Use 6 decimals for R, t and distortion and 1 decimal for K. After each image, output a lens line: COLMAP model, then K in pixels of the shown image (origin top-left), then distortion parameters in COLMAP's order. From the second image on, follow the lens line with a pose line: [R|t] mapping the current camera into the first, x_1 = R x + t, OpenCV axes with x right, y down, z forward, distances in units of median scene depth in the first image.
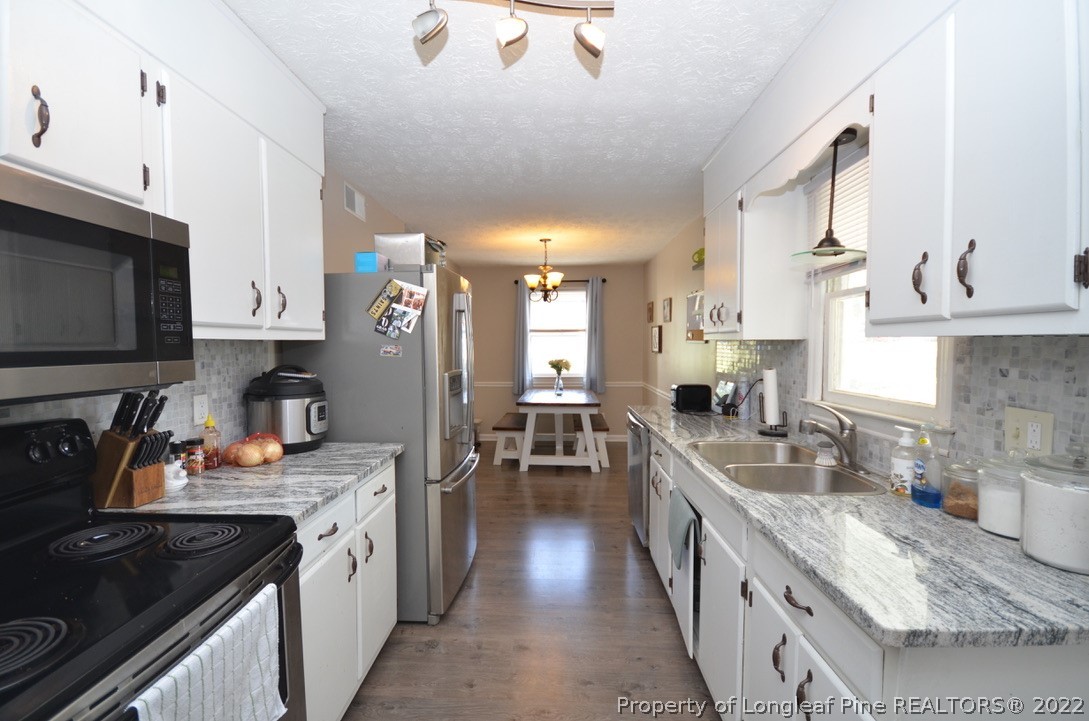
lens RADIAL K [[475.6, 0, 536.3], [0, 475.6, 364.7], [0, 0, 1]] dist [-0.005679, -0.000940]
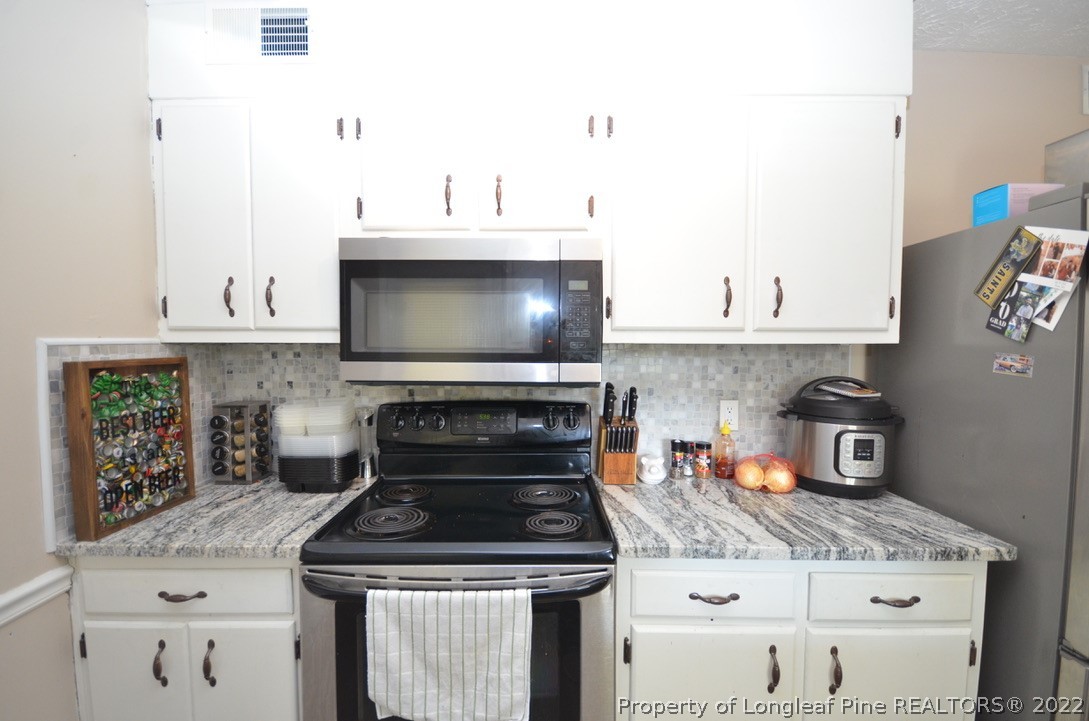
lens RADIAL K [[475.6, 0, 536.3], [0, 475.6, 364.7], [0, 0, 1]] dist [-0.005679, -0.000940]
pose [[0.031078, 0.047572, -0.998384, 0.228232], [-0.048734, 0.997751, 0.046025, -0.031698], [0.998328, 0.047225, 0.033327, 0.523946]]
